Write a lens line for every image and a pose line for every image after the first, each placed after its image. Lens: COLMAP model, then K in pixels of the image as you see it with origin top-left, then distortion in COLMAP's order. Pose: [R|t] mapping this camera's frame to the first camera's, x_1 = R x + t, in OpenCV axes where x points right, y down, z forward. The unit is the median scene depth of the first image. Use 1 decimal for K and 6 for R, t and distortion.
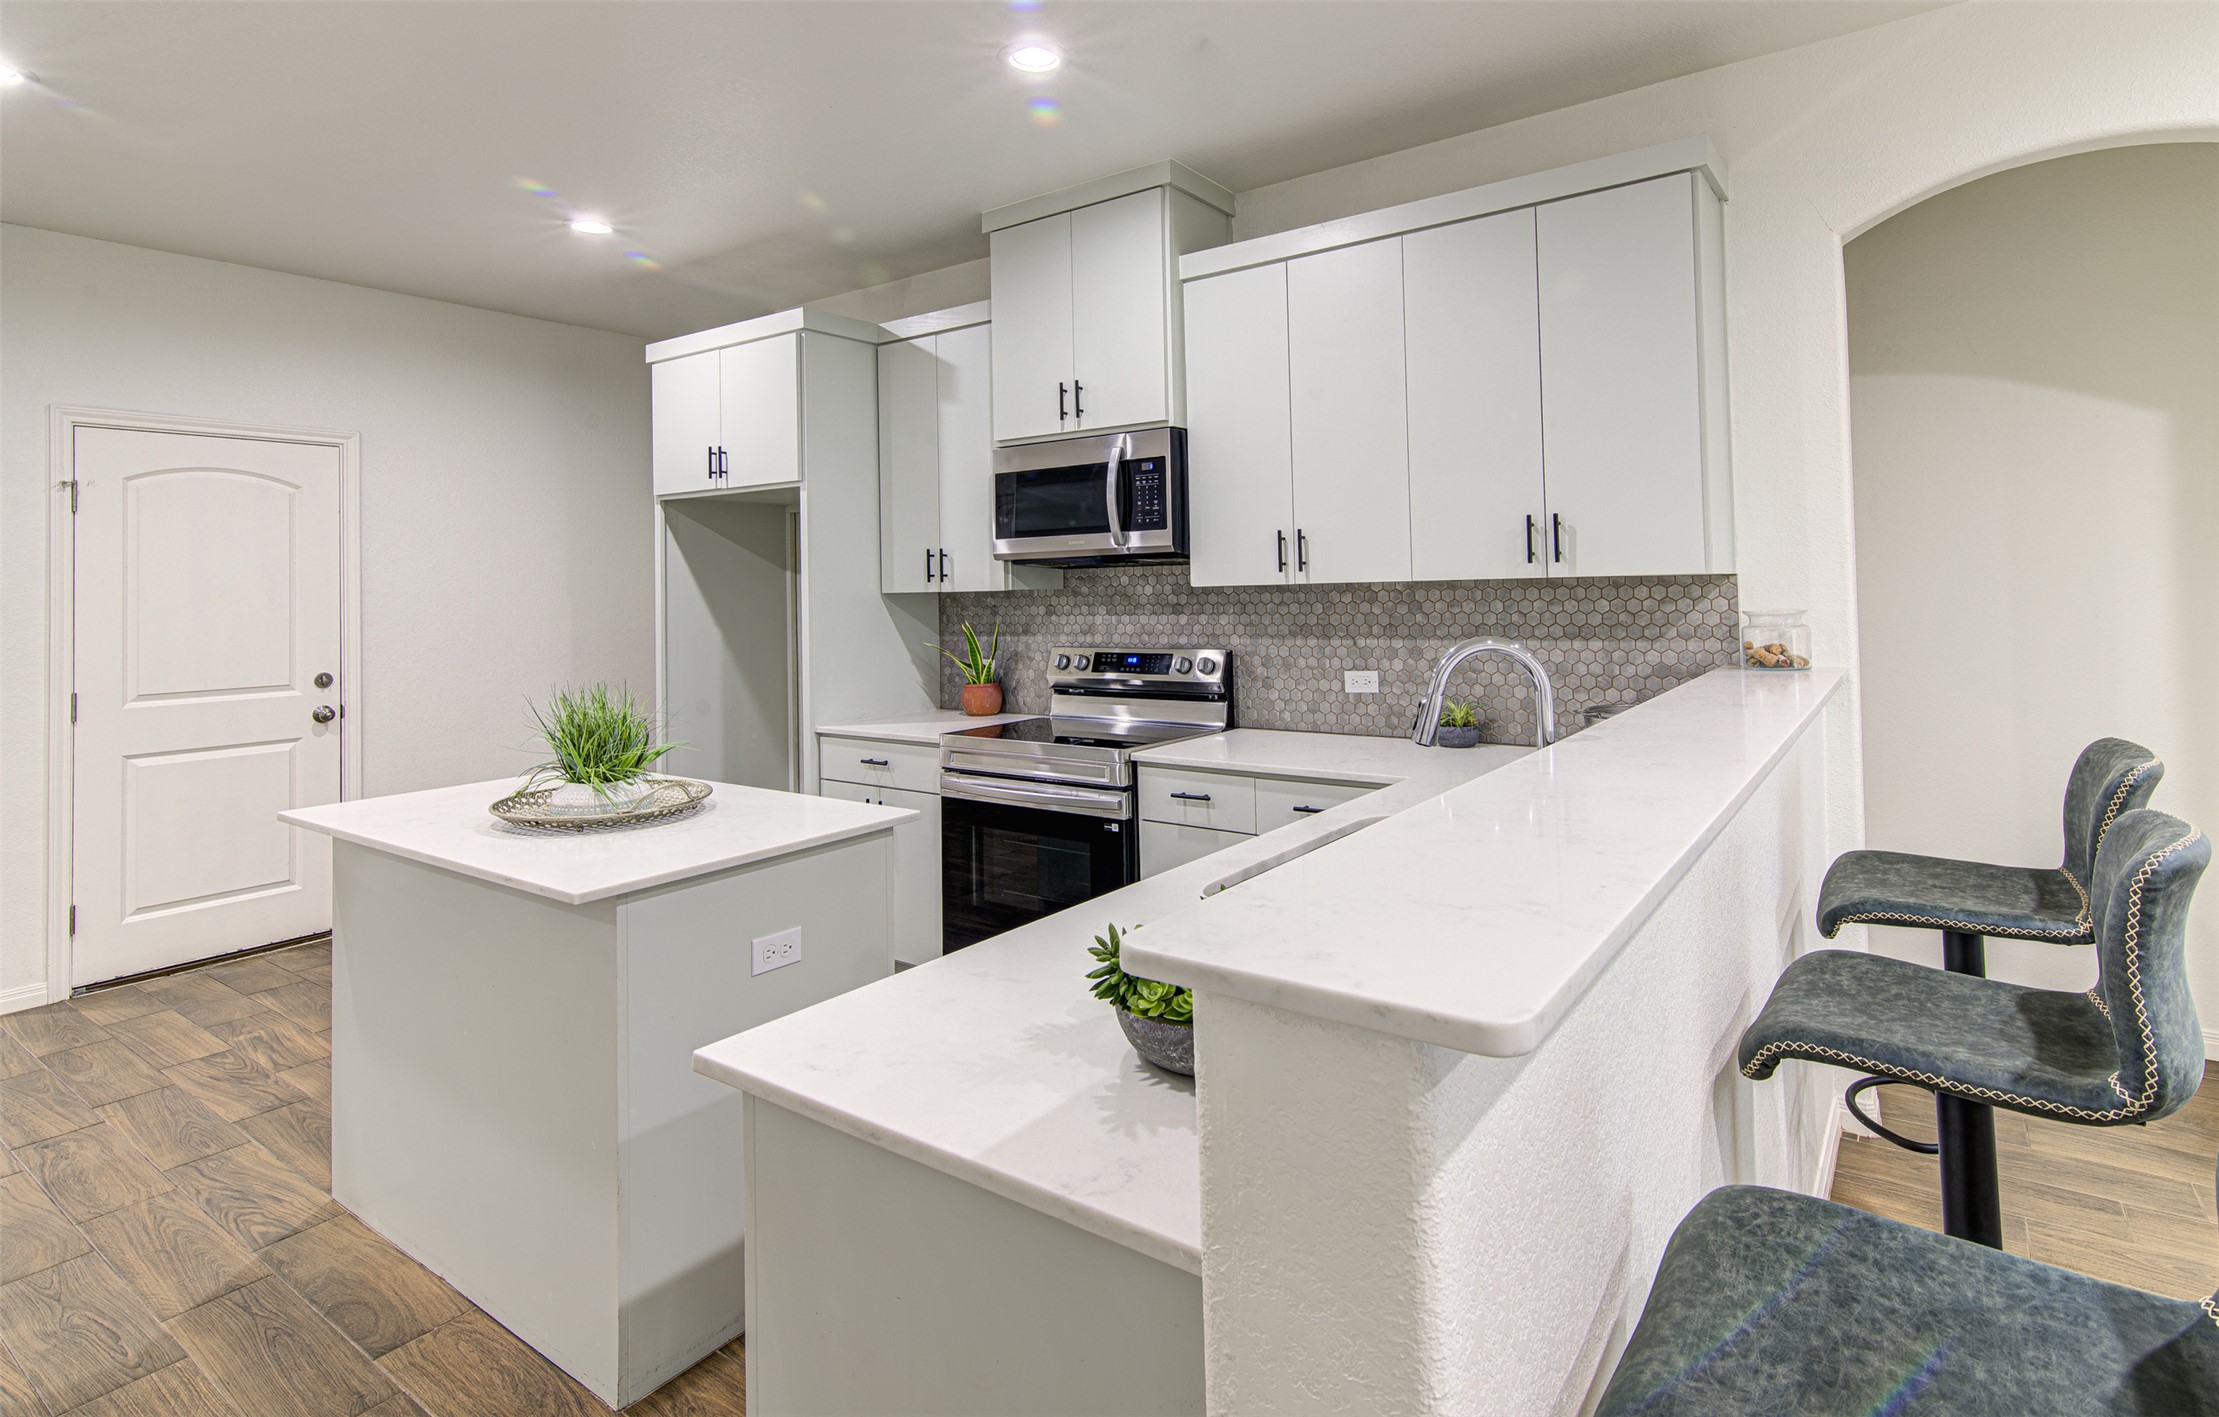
lens RADIAL K [[1107.4, 0, 1177.8], [0, 1107.4, 555.9], [0, 0, 1]] dist [0.016518, -0.000283]
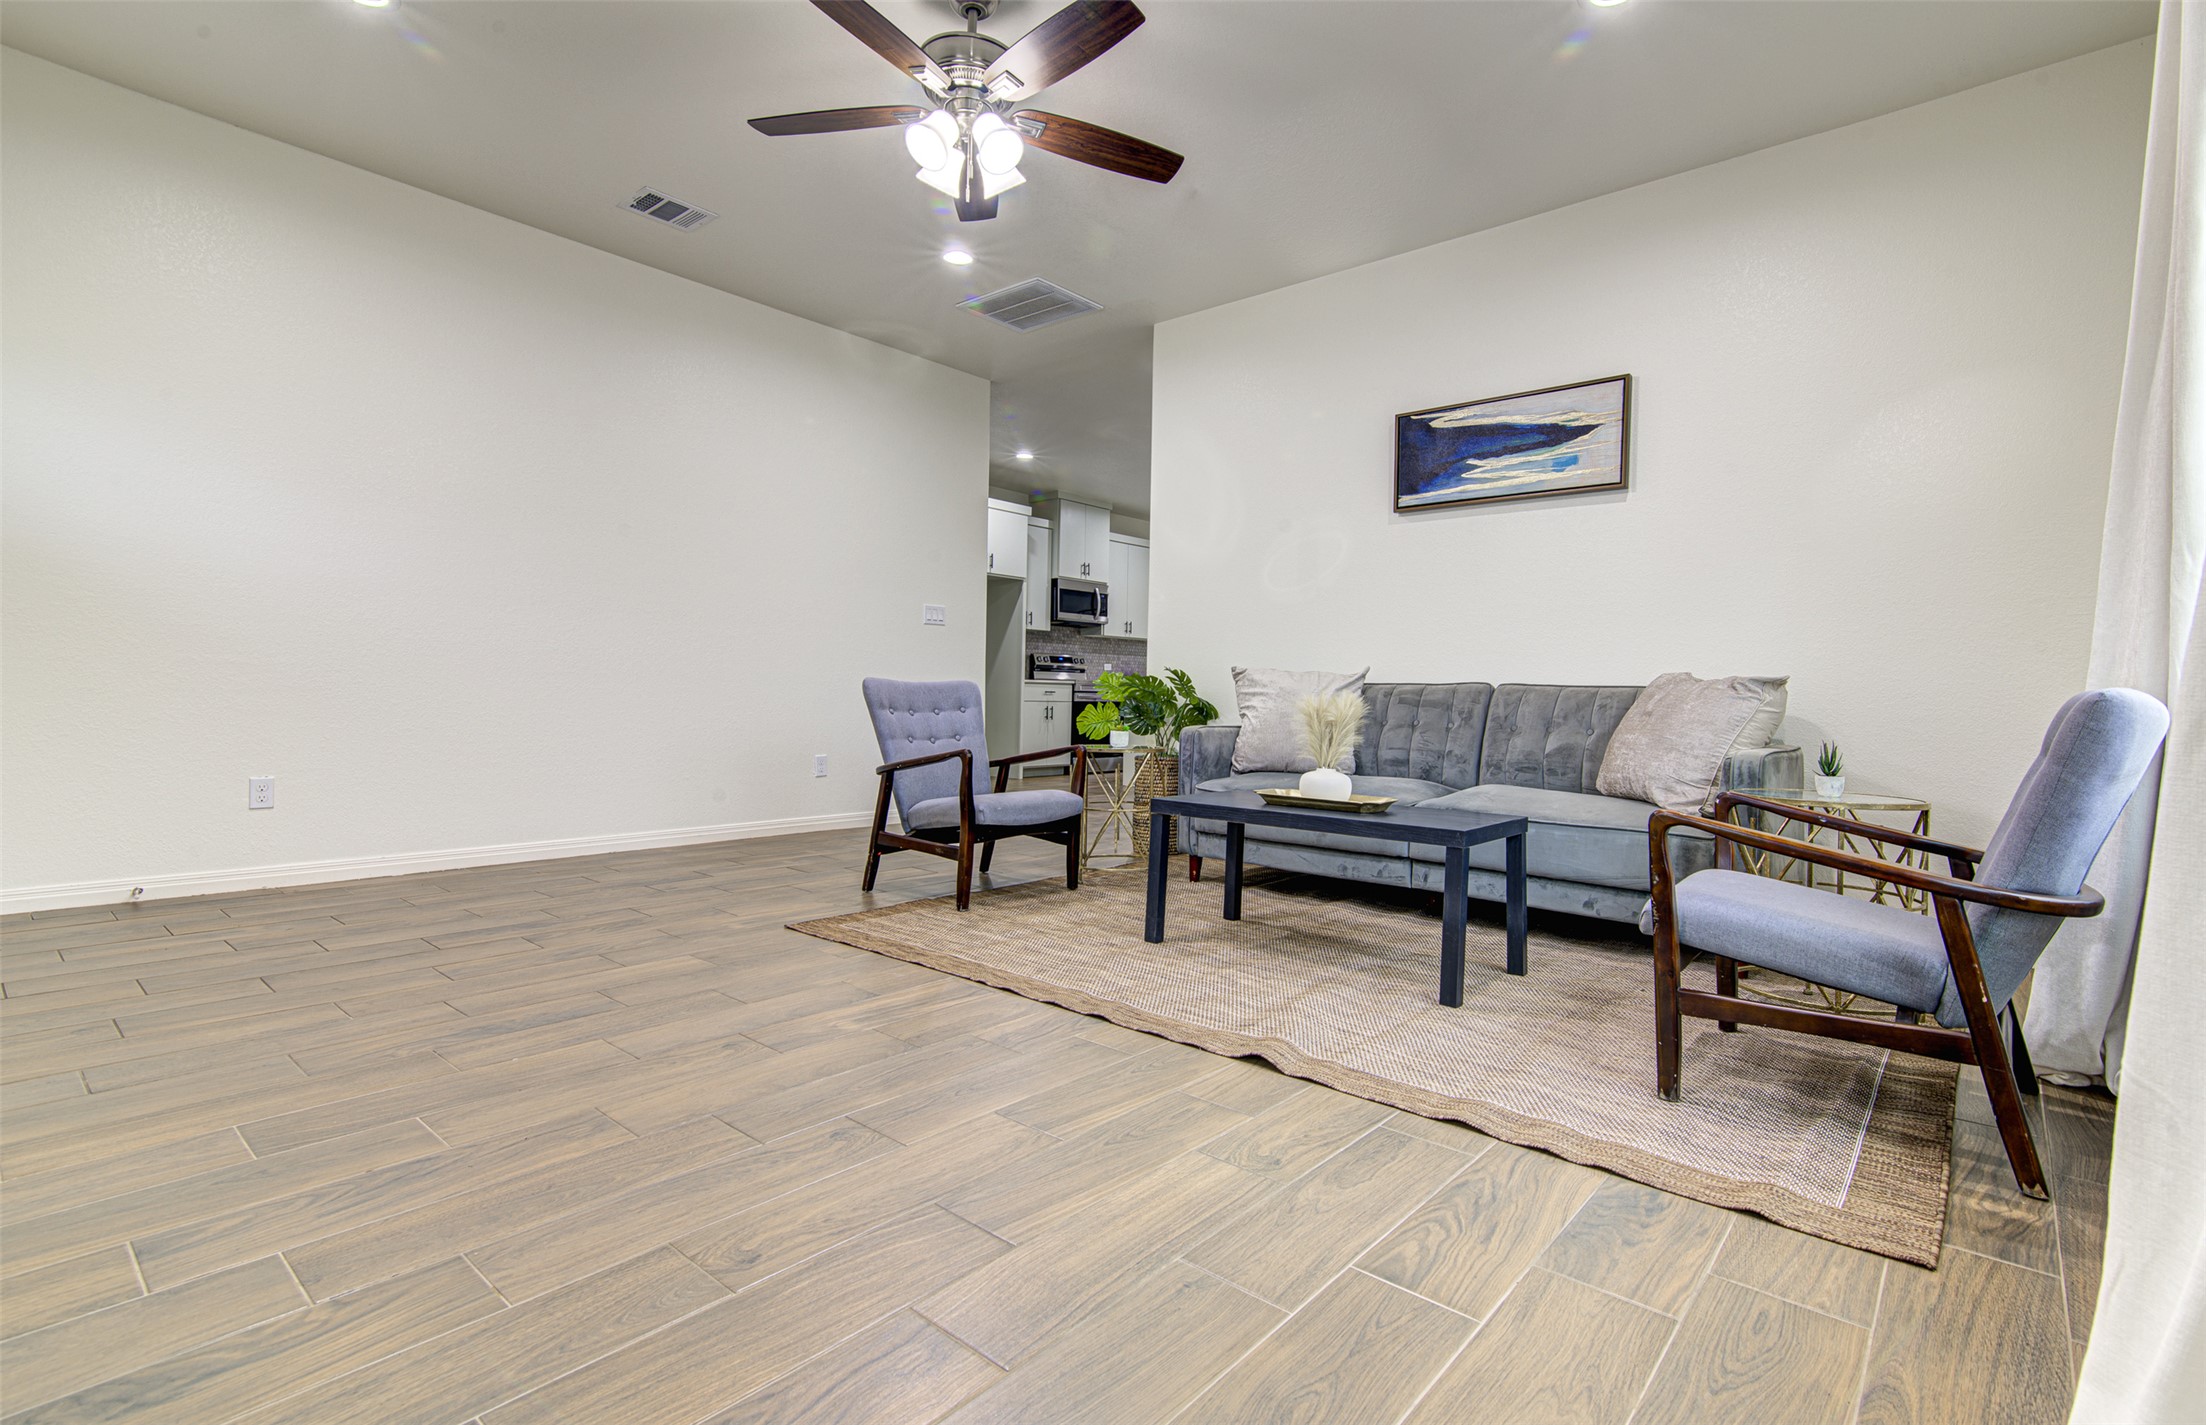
lens RADIAL K [[1006.2, 0, 1097.5], [0, 1006.2, 692.6], [0, 0, 1]] dist [0.018748, 0.000105]
pose [[0.098372, 0.022901, 0.994886, -2.743036], [-0.050033, 0.998585, -0.018039, 0.234769], [-0.993891, -0.048003, 0.099379, 0.678526]]
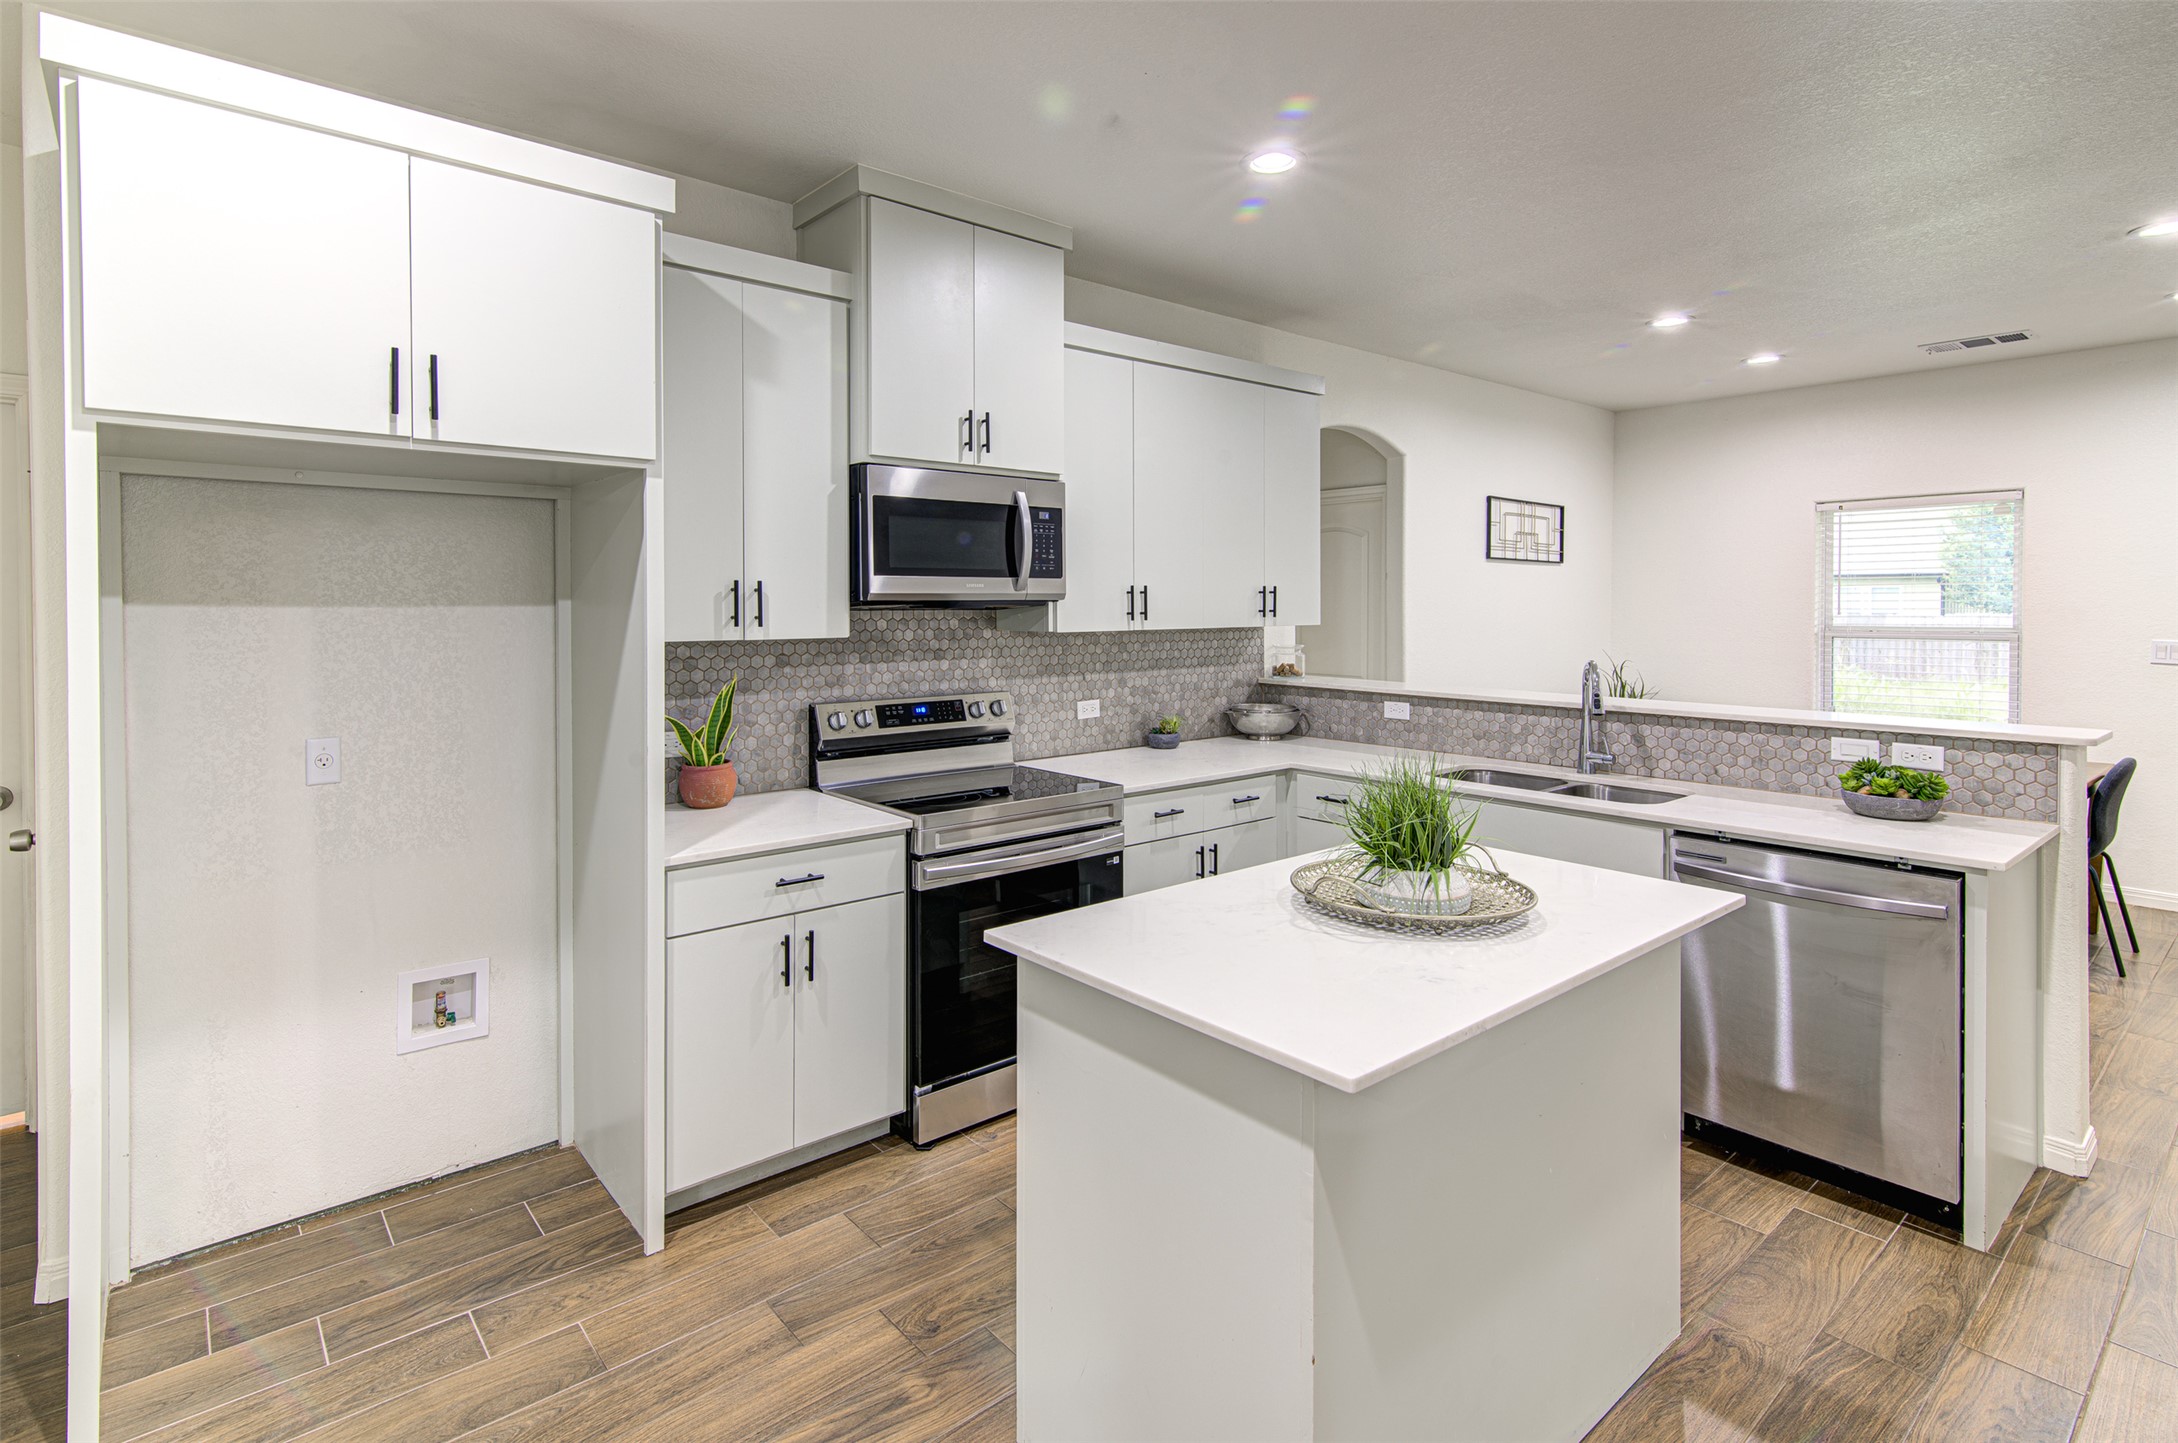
lens RADIAL K [[1060.0, 0, 1004.1], [0, 1060.0, 611.8], [0, 0, 1]] dist [0.010519, -0.001065]
pose [[0.287102, 0.012082, 0.957824, -0.927047], [-0.033393, 0.999439, -0.002597, 0.011427], [-0.957318, -0.031239, 0.287344, 0.712285]]
